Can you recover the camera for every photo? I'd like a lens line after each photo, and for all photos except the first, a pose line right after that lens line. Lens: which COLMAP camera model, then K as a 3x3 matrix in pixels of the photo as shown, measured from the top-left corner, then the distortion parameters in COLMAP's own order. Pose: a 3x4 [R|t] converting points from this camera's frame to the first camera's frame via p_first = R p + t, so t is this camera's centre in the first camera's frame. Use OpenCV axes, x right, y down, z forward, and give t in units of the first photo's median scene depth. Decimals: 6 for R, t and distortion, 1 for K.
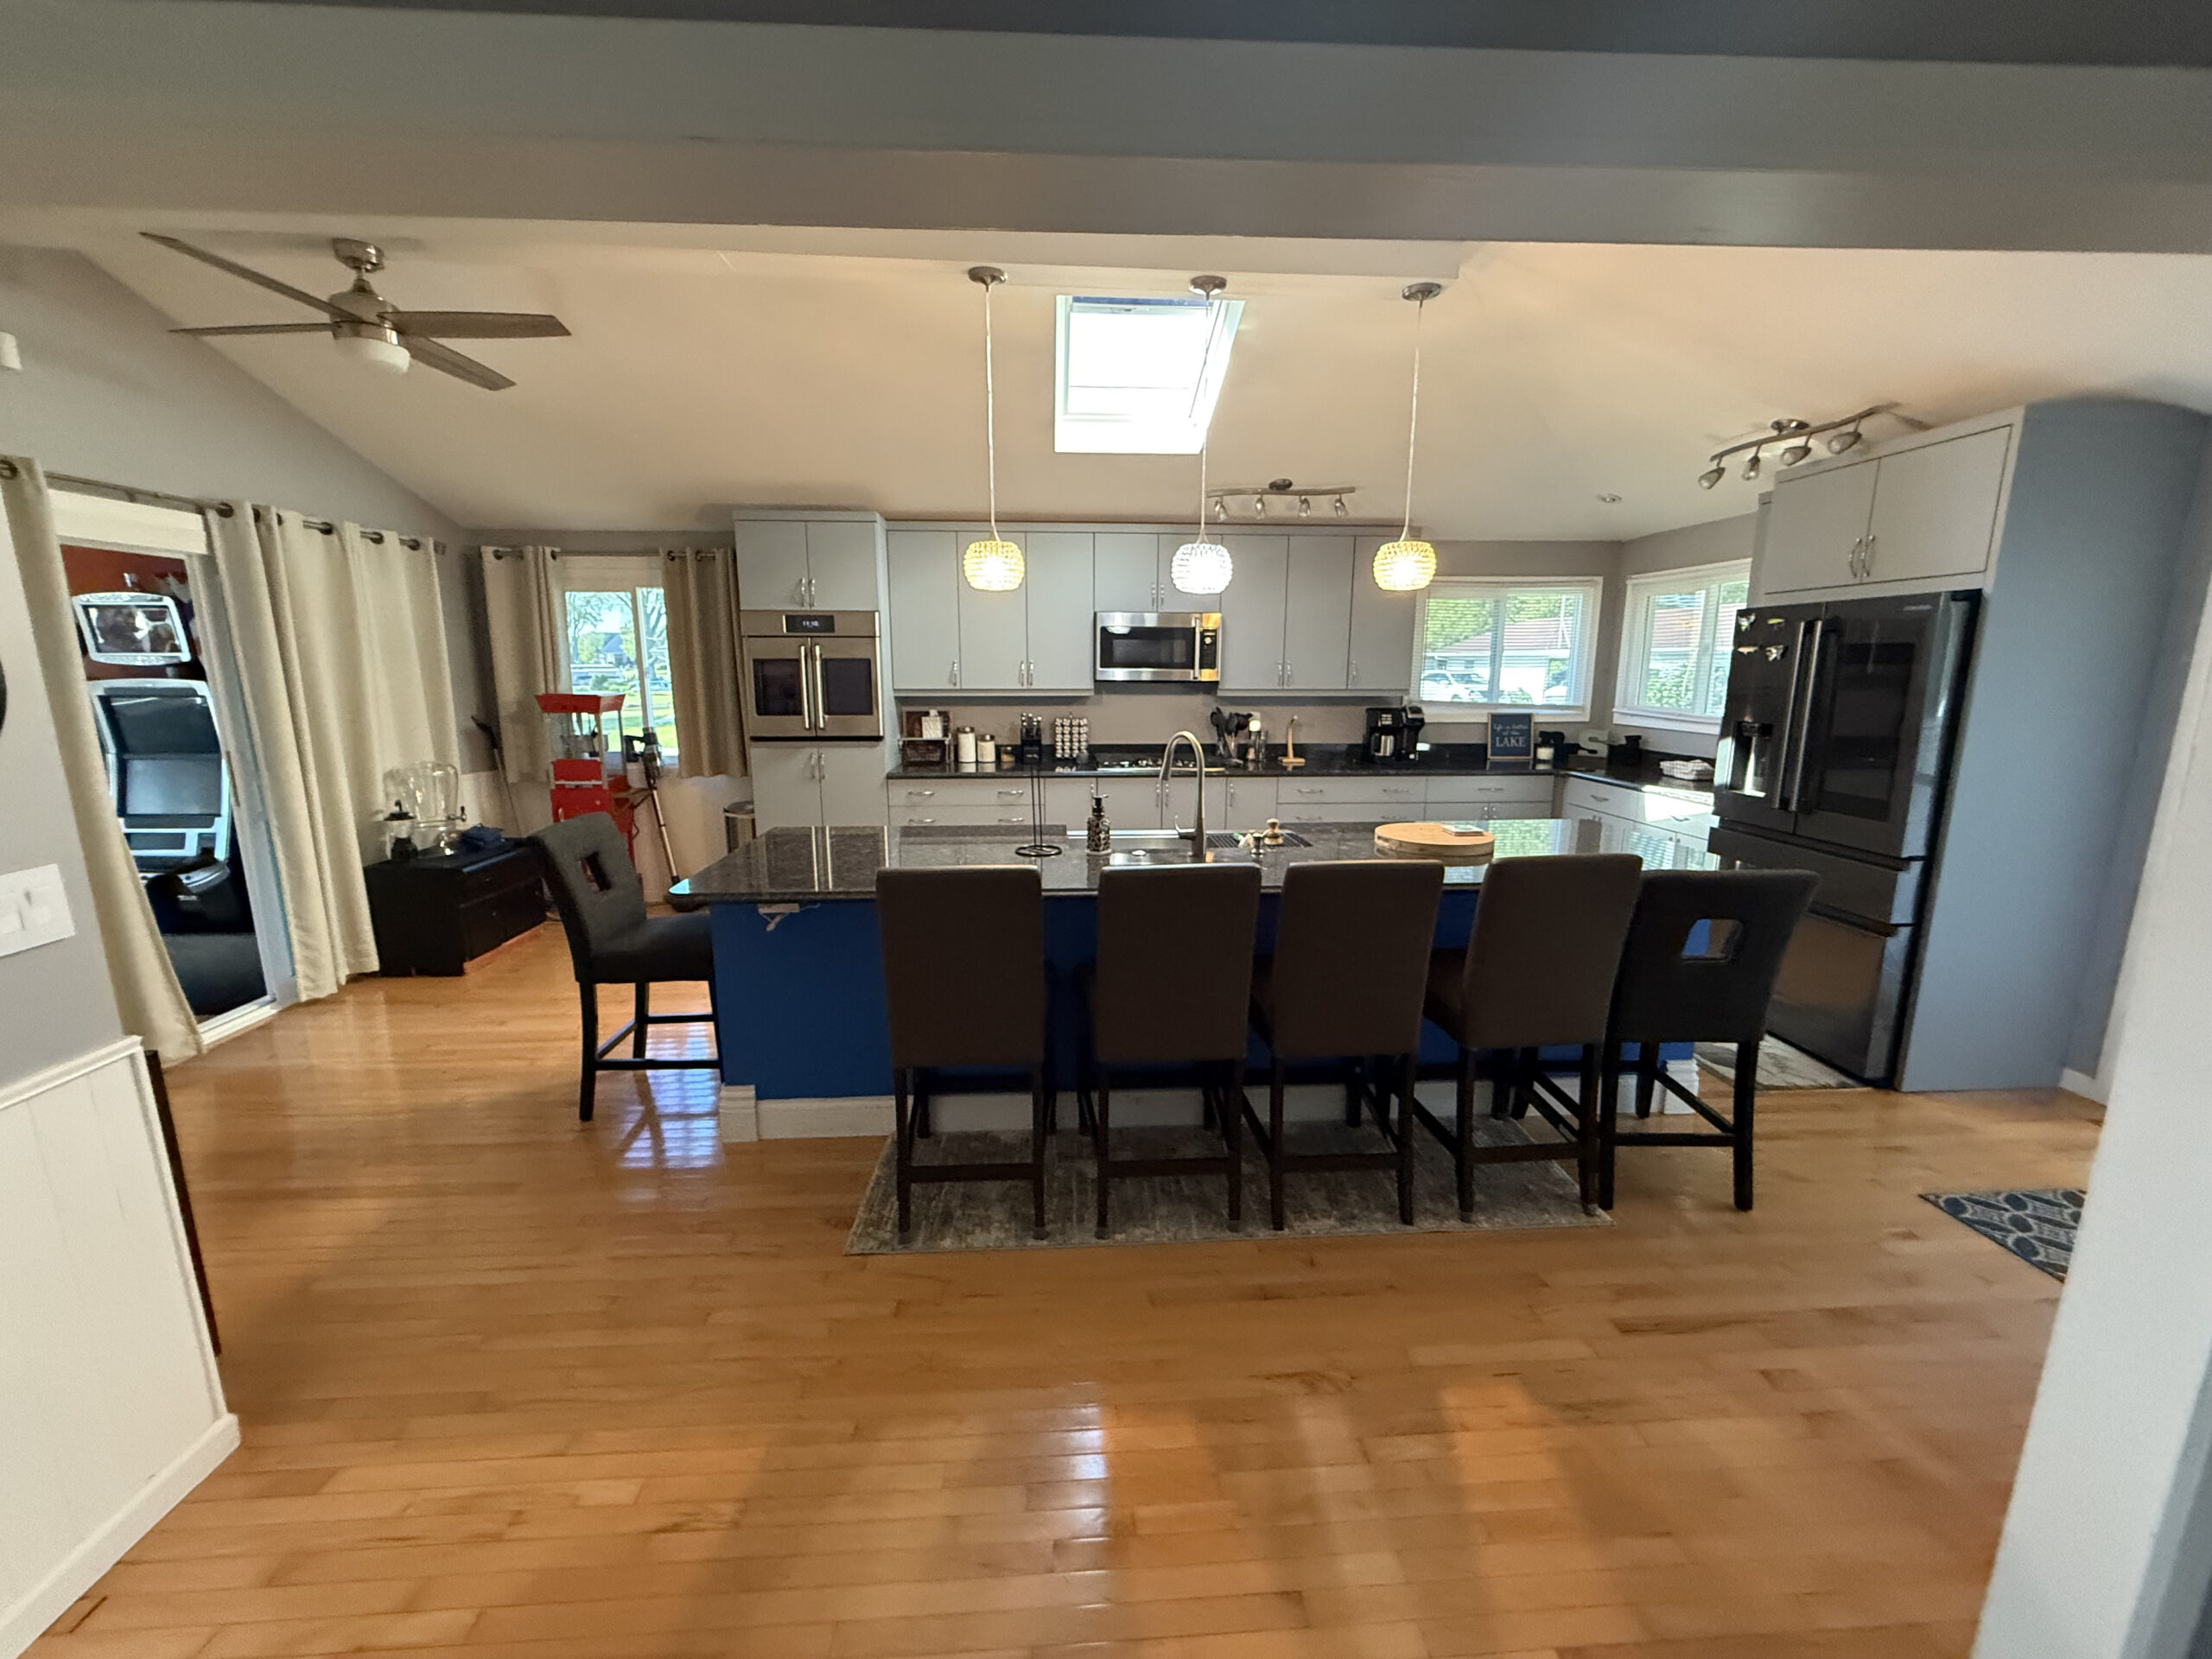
lens RADIAL K [[875.8, 0, 1106.0], [0, 875.8, 829.5], [0, 0, 1]] dist [0.002085, 0.000240]
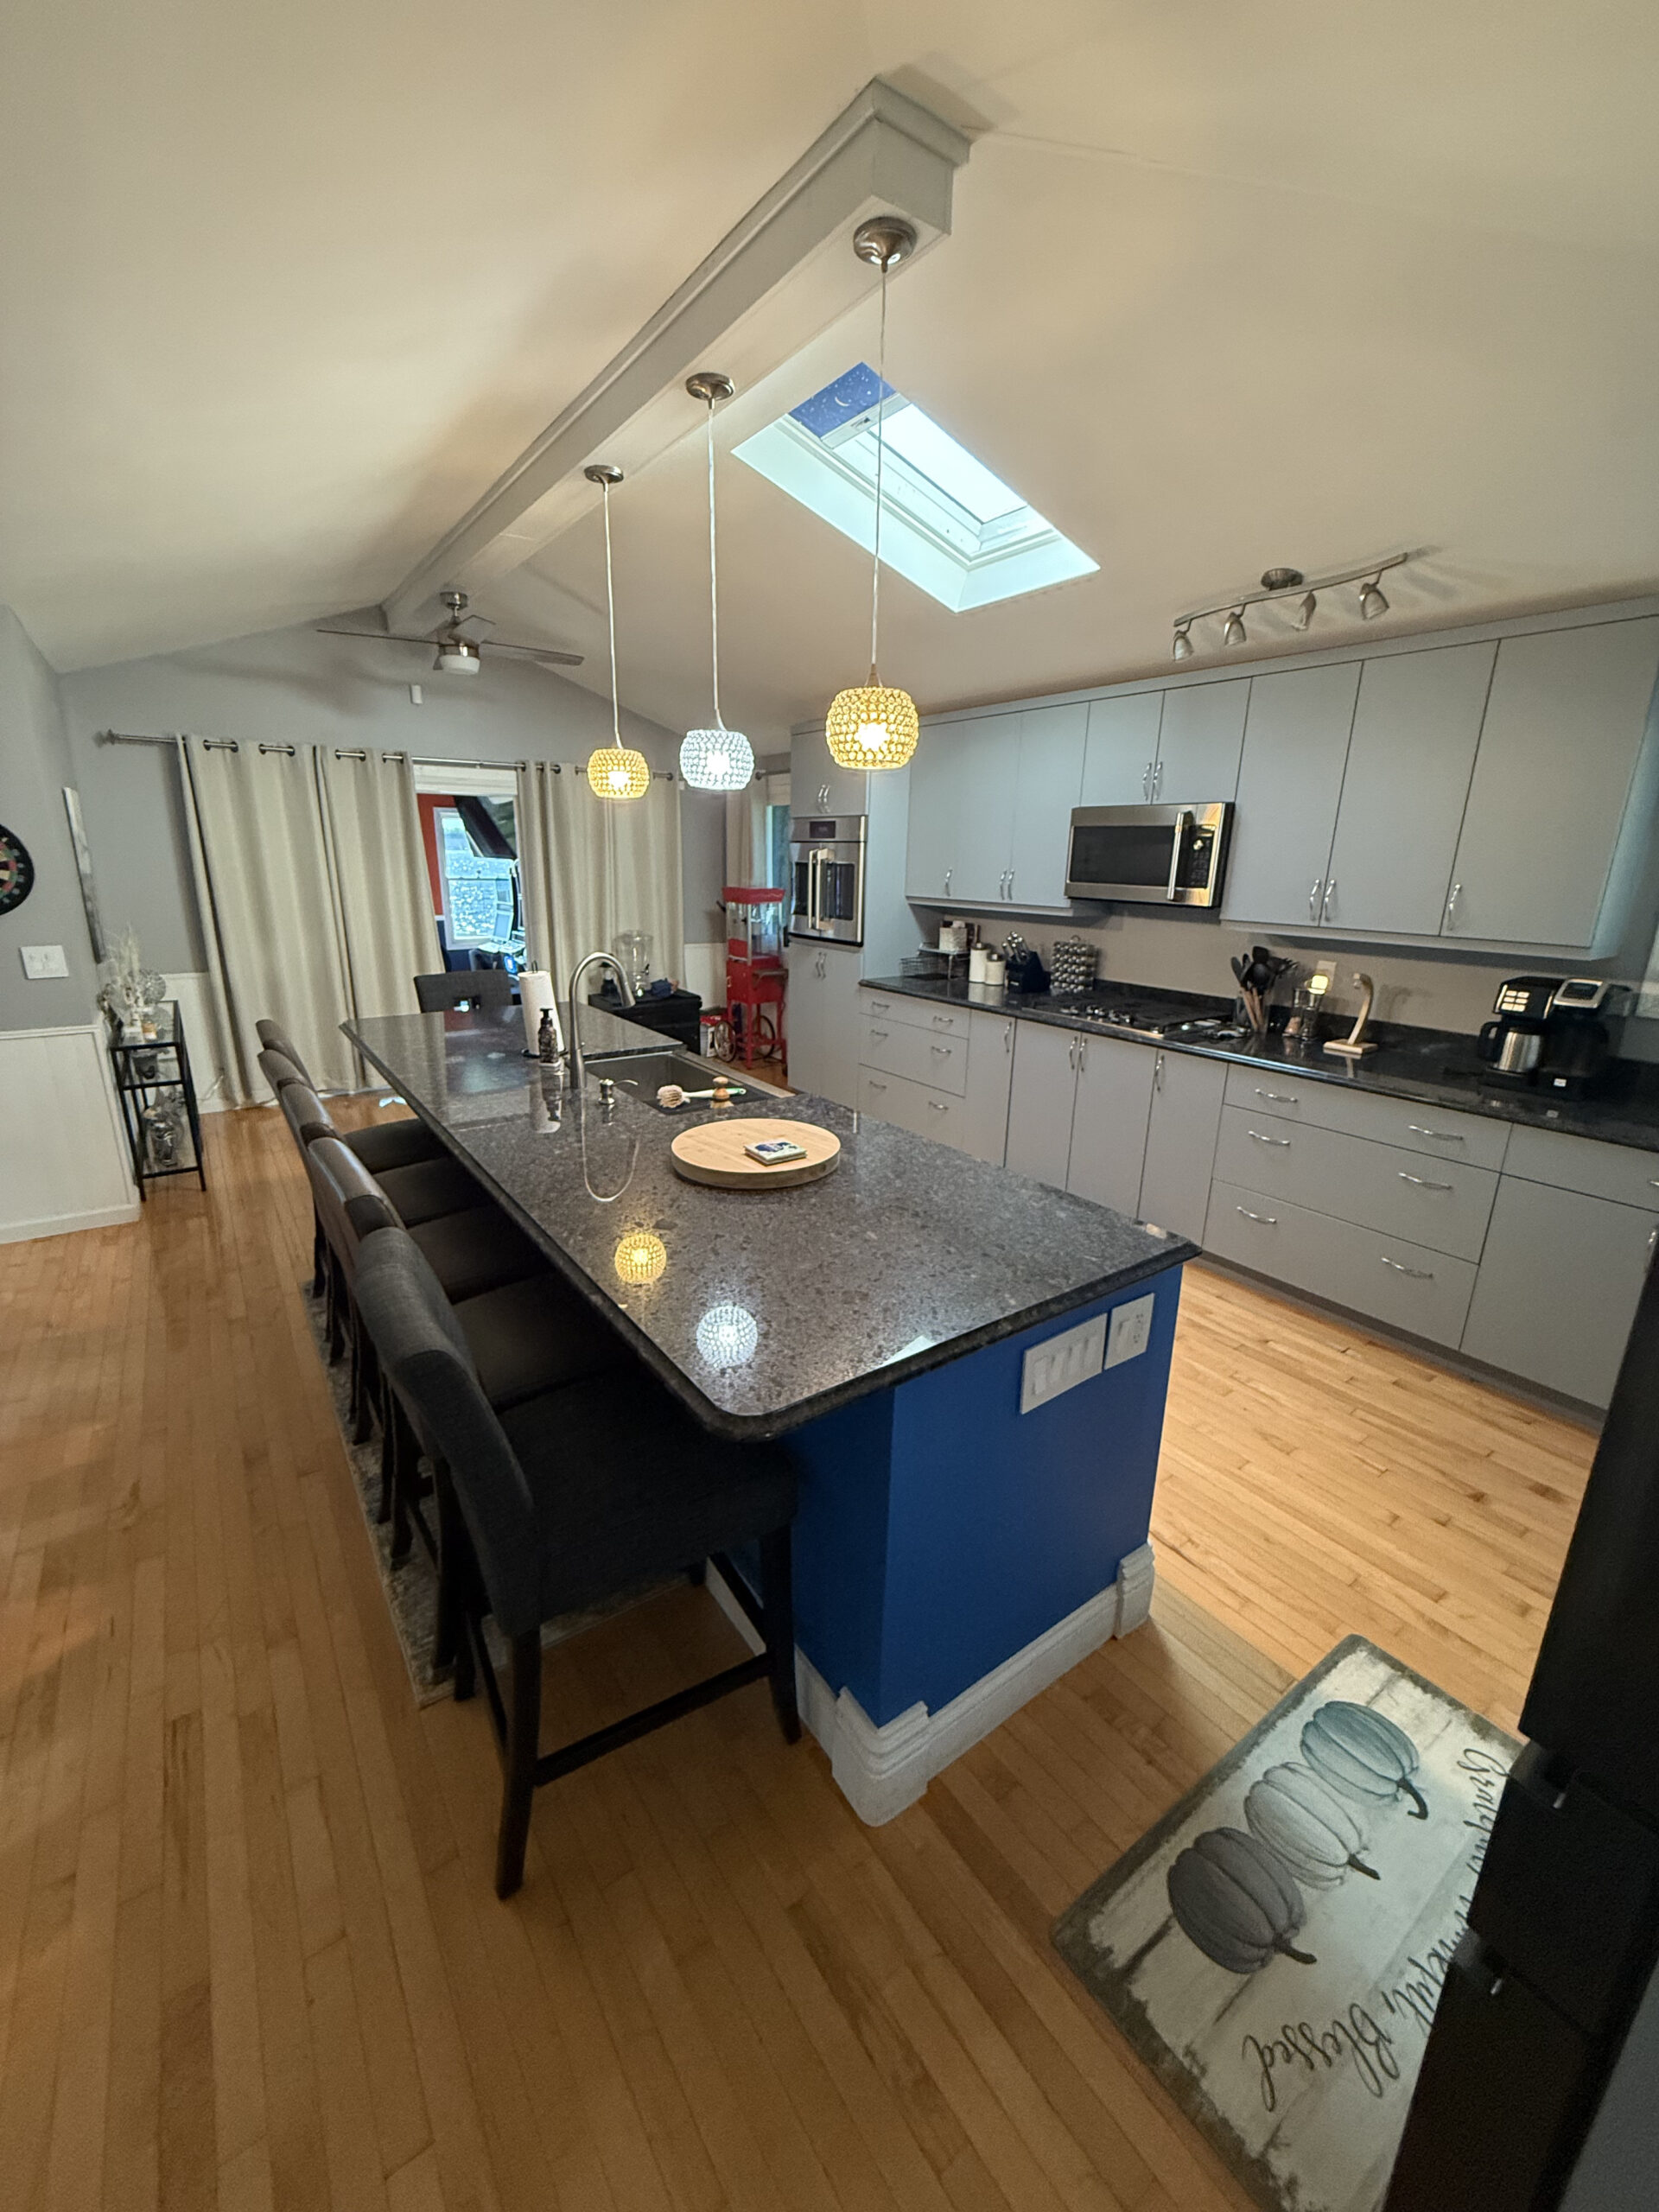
lens RADIAL K [[875.8, 0, 829.5], [0, 875.8, 1106.0], [0, 0, 1]] dist [0.002085, 0.000240]
pose [[0.536325, 0.241538, -0.808712, 0.582853], [-0.170289, 0.969439, 0.176609, -0.096132], [0.826654, 0.042995, 0.561065, 0.411870]]
